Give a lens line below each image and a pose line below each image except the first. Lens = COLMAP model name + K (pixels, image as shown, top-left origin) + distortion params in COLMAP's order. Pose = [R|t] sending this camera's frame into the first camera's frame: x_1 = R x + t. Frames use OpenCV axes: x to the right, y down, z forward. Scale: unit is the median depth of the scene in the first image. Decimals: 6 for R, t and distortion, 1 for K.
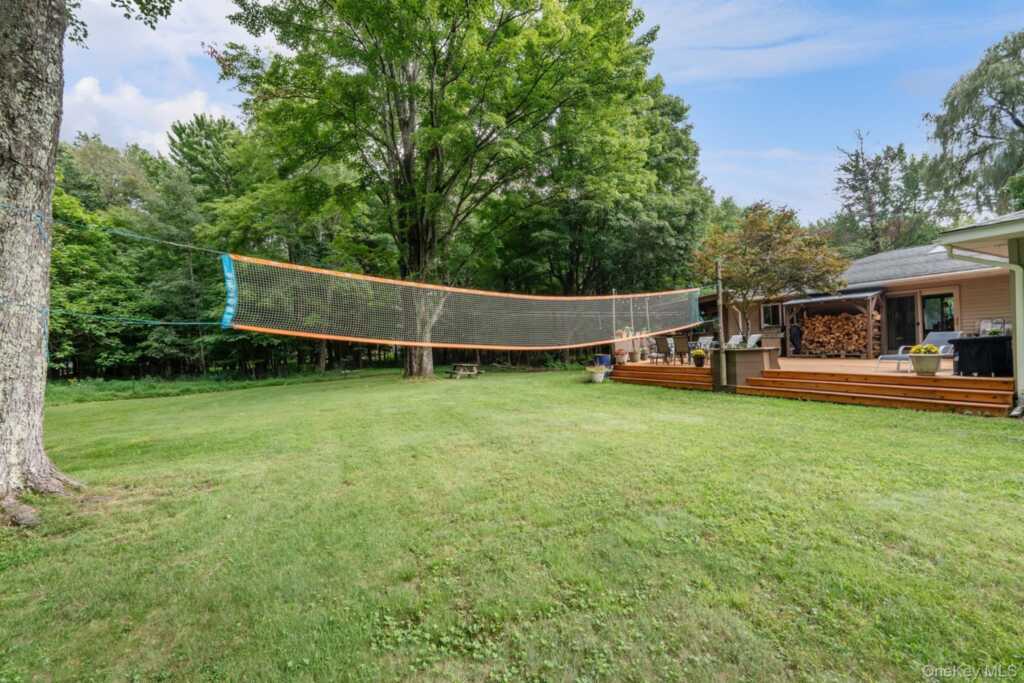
lens RADIAL K [[416.4, 0, 510.8], [0, 416.4, 347.0], [0, 0, 1]] dist [0.001865, -0.000233]
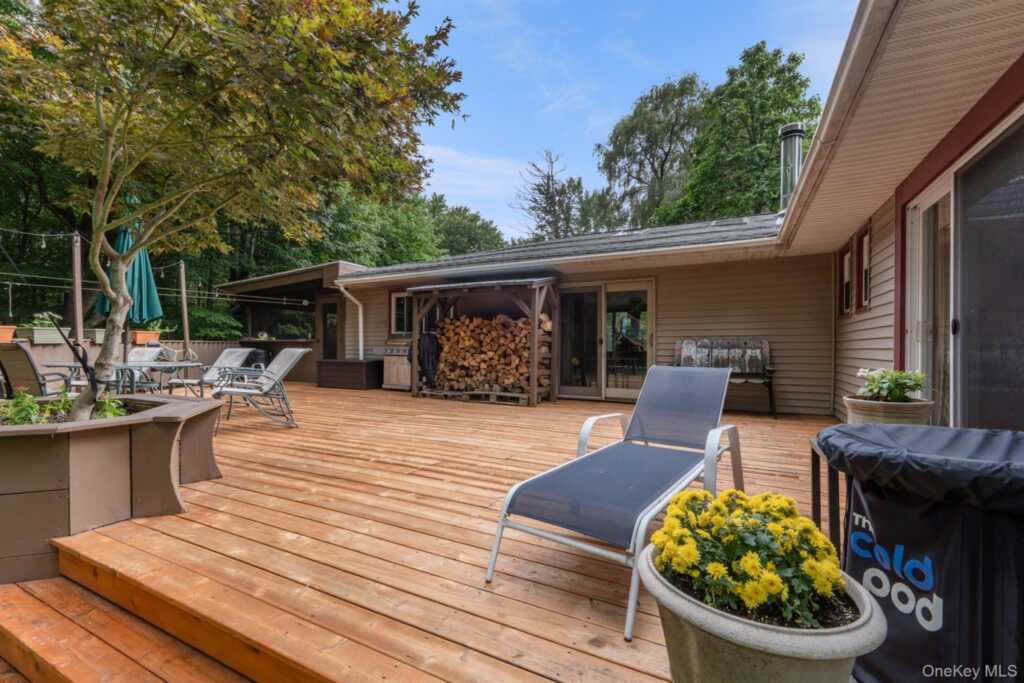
lens RADIAL K [[443.2, 0, 510.3], [0, 443.2, 348.2], [0, 0, 1]] dist [0.000037, -0.000161]
pose [[0.819582, 0.040428, 0.571534, 0.381179], [-0.031171, 0.999176, -0.025978, -0.019124], [-0.572114, 0.003476, 0.820167, 0.413279]]
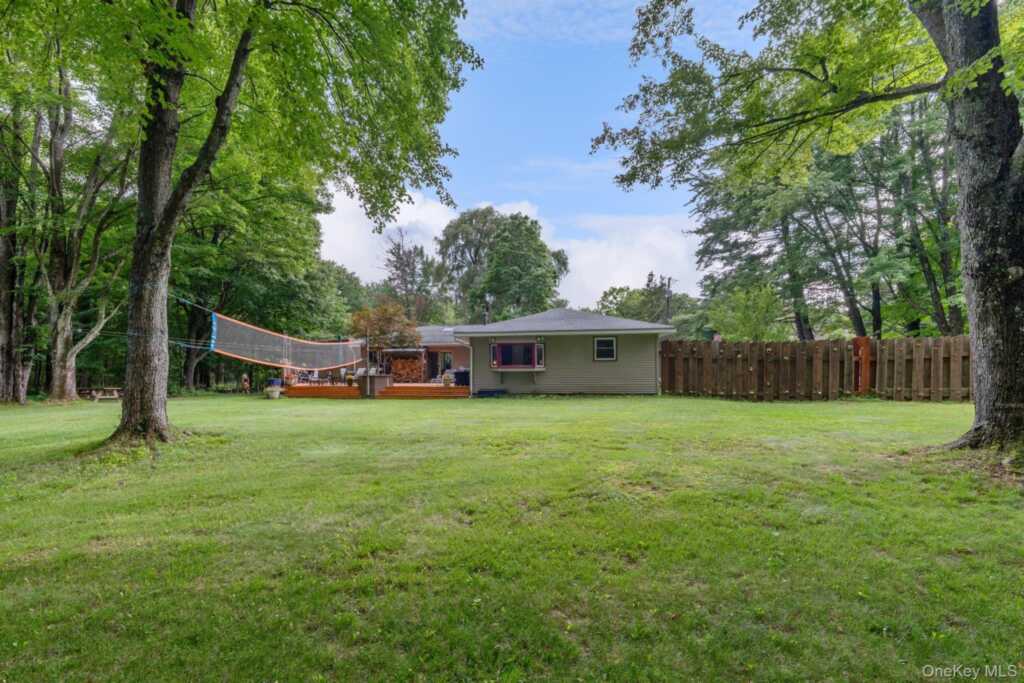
lens RADIAL K [[442.0, 0, 491.2], [0, 442.0, 359.6], [0, 0, 1]] dist [-0.001377, -0.000322]
pose [[0.595230, 0.056630, 0.801557, -0.438801], [-0.013656, 0.998082, -0.060374, 0.028957], [-0.803439, 0.024990, 0.594862, -0.354315]]
